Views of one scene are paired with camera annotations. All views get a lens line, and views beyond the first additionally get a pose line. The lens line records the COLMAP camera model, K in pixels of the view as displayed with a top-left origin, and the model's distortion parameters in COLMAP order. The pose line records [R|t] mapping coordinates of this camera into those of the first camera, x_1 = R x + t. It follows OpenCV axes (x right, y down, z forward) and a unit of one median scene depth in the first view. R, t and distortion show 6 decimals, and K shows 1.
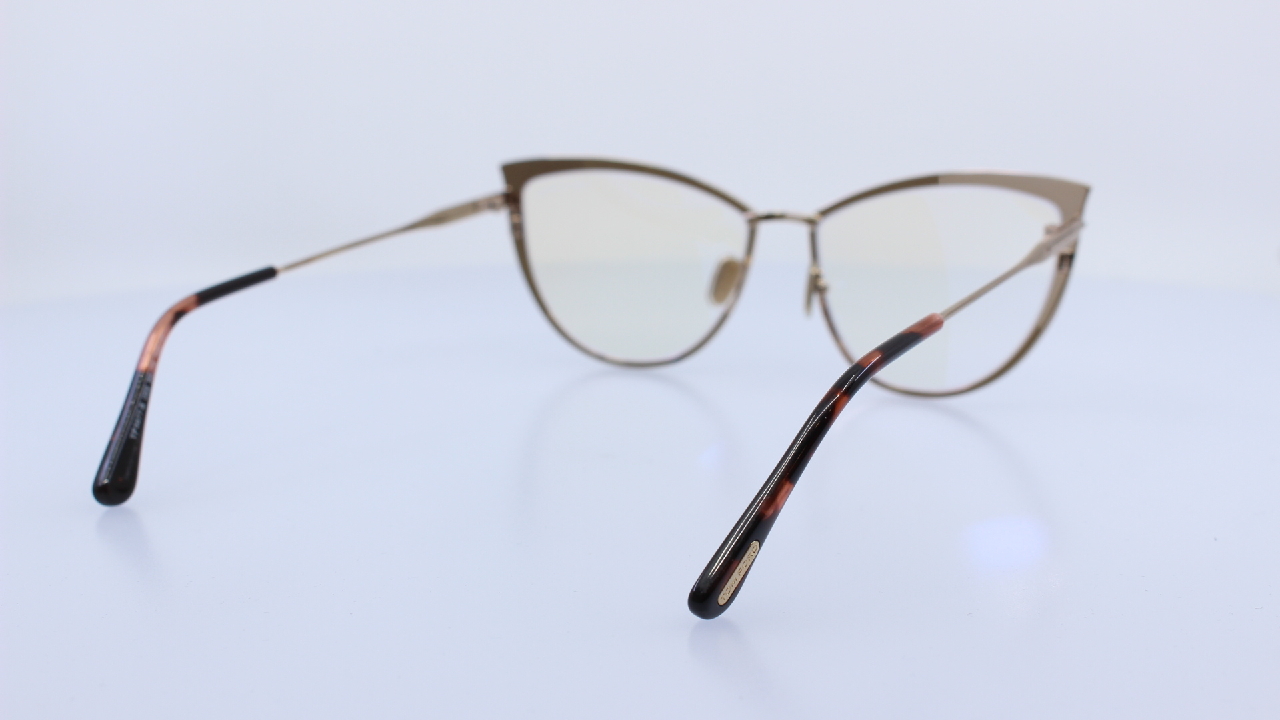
lens RADIAL K [[1646.5, 0, 638.7], [0, 1646.5, 355.6], [0, 0, 1]] dist [-0.127842, 0.000000]
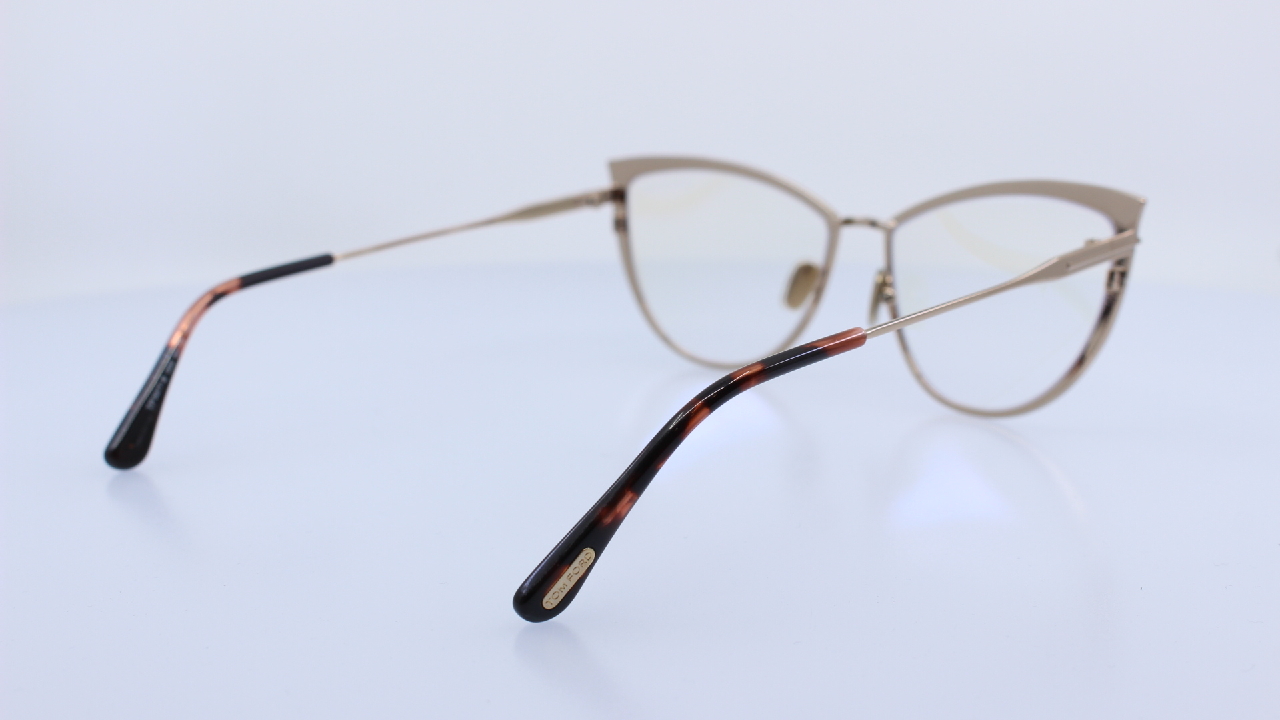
lens RADIAL K [[1646.5, 0, 639.9], [0, 1646.5, 365.0], [0, 0, 1]] dist [-0.127842, 0.000000]
pose [[0.963825, 0.052409, -0.261333, 0.227158], [-0.050039, 0.998624, 0.015717, -0.009079], [0.261797, -0.002072, 0.965121, 0.033480]]
